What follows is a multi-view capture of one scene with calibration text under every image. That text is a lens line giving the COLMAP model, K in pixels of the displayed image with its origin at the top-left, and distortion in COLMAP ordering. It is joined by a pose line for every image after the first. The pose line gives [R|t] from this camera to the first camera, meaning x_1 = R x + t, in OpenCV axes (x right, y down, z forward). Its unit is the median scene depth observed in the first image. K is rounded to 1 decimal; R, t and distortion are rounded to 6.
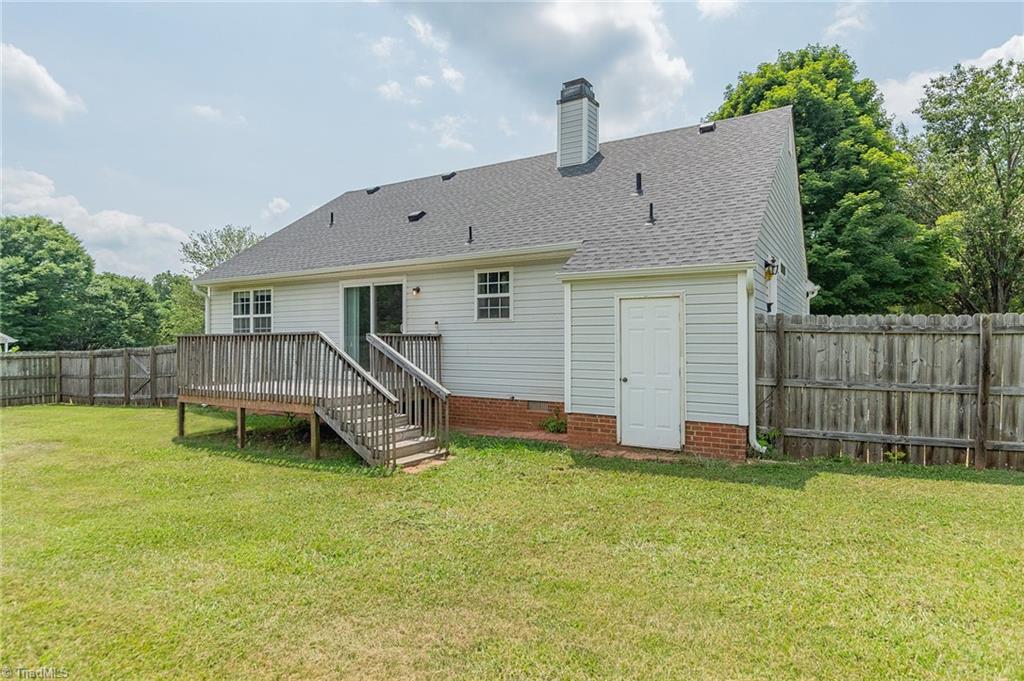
lens RADIAL K [[561.3, 0, 512.0], [0, 561.3, 340.5], [0, 0, 1]] dist [0.053476, 0.000431]
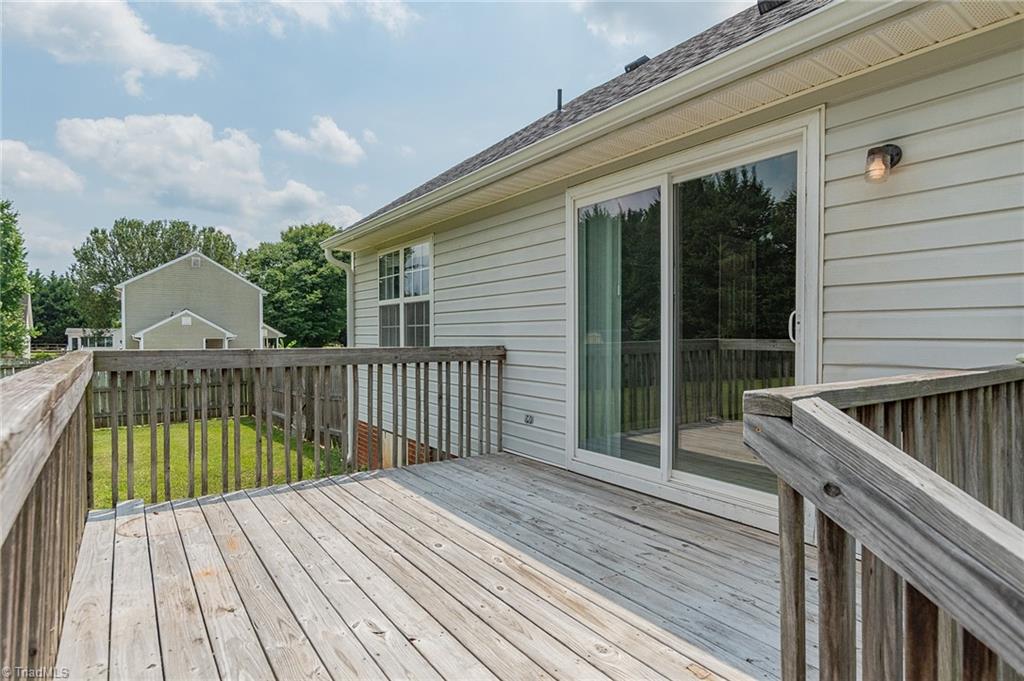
lens RADIAL K [[561.3, 0, 512.0], [0, 561.3, 340.5], [0, 0, 1]] dist [0.053476, 0.000431]
pose [[0.914620, 0.005726, -0.404275, -0.169346], [0.000546, 0.999881, 0.015397, -0.015847], [0.404315, -0.014304, 0.914508, 0.580779]]
